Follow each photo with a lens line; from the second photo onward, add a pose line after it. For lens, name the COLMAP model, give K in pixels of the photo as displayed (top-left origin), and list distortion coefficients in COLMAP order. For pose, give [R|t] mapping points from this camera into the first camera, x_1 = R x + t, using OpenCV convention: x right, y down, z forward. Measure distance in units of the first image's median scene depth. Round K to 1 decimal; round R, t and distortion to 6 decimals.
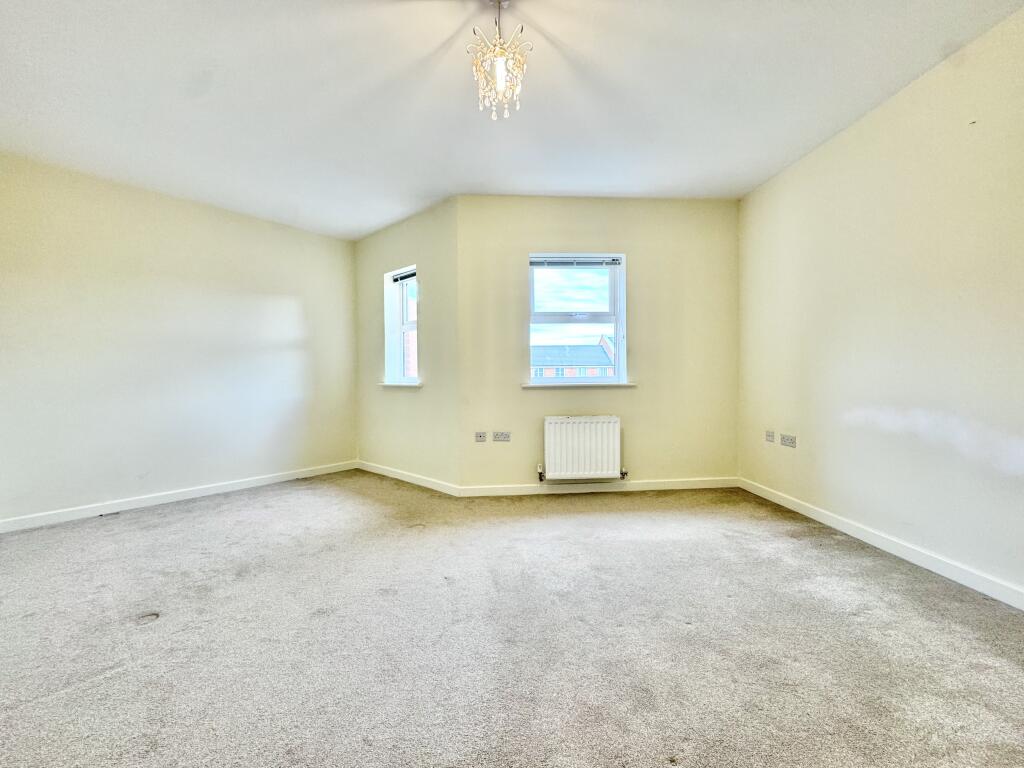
lens RADIAL K [[401.5, 0, 503.0], [0, 401.5, 375.4], [0, 0, 1]] dist [0.000756, -0.000029]
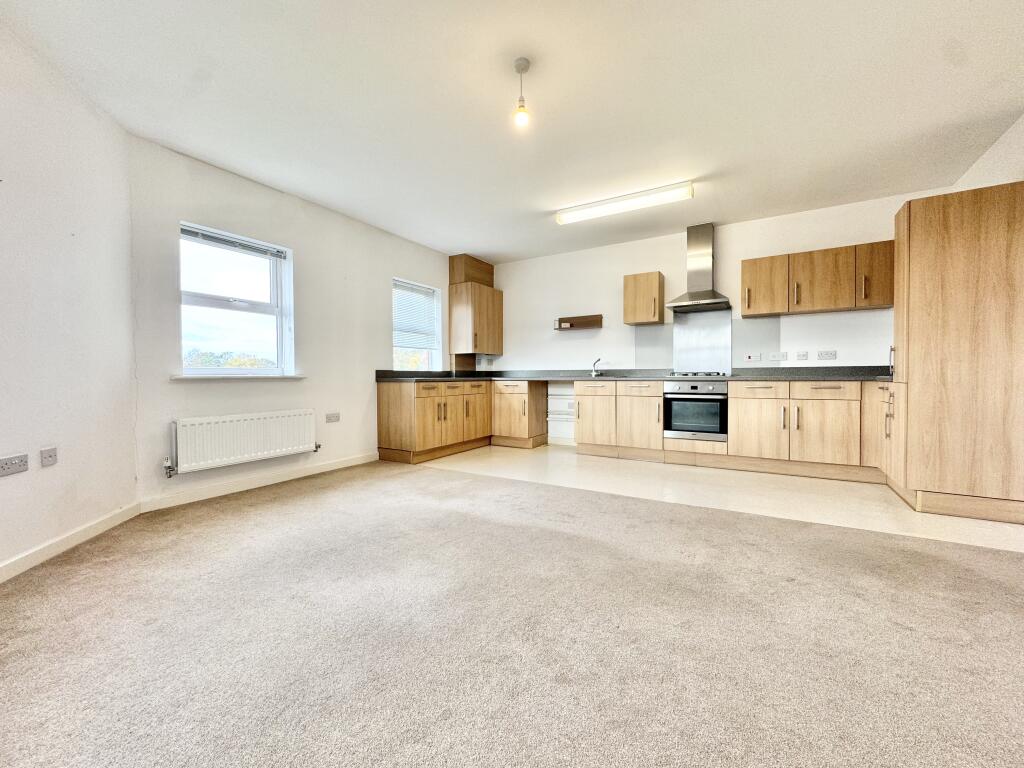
lens RADIAL K [[401.5, 0, 503.0], [0, 401.5, 375.4], [0, 0, 1]] dist [0.000756, -0.000029]
pose [[0.555080, -0.010916, 0.831726, -0.250358], [-0.003603, 0.999873, 0.015527, 0.002620], [-0.831789, -0.011615, 0.554970, -0.025767]]
